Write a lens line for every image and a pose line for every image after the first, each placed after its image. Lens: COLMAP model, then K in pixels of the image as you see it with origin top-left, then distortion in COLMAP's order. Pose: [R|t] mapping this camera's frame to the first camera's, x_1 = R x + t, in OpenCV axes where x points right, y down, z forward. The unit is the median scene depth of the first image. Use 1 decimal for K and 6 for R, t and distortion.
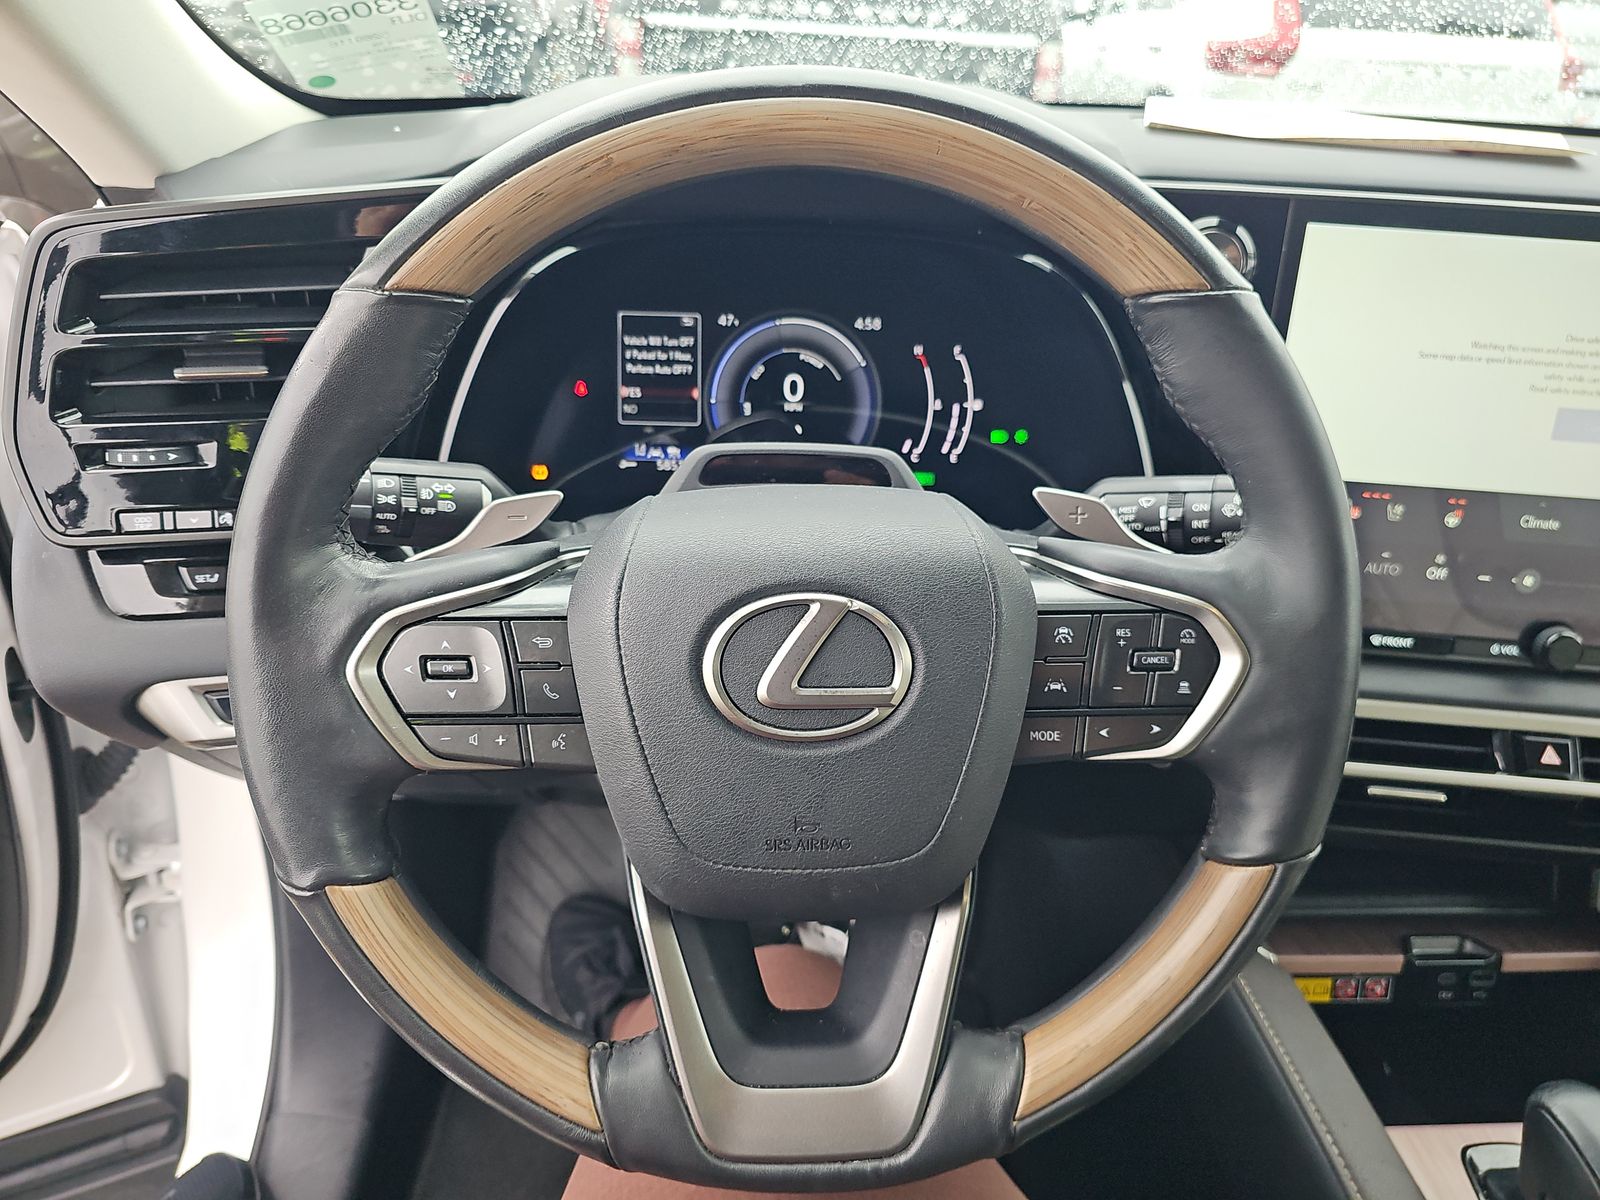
lens RADIAL K [[1060.4, 0, 784.7], [0, 1060.4, 603.9], [0, 0, 1]] dist [0.042889, -0.034164]
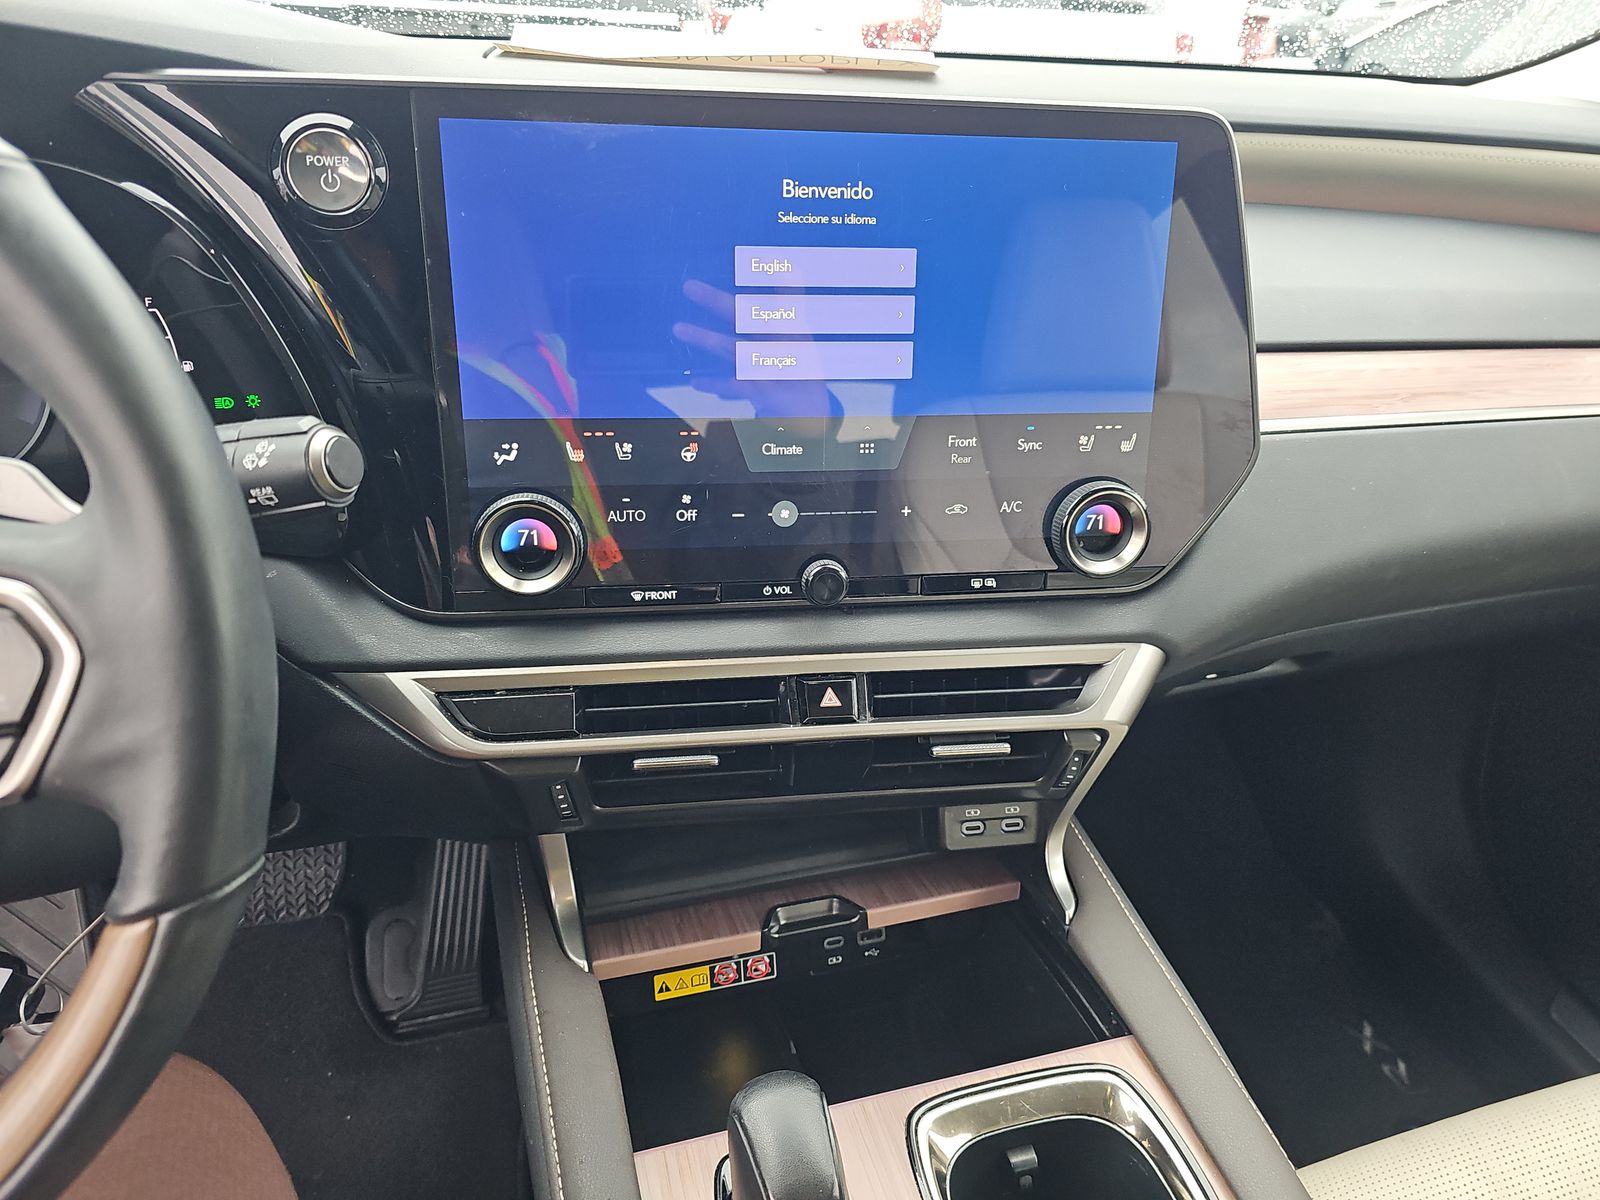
lens RADIAL K [[1060.4, 0, 789.6], [0, 1060.4, 596.4], [0, 0, 1]] dist [0.042889, -0.034164]
pose [[0.975562, -0.112432, 0.188782, 0.511844], [0.112267, 0.993610, 0.011602, 0.038843], [-0.188880, 0.009875, 0.981950, 0.106062]]
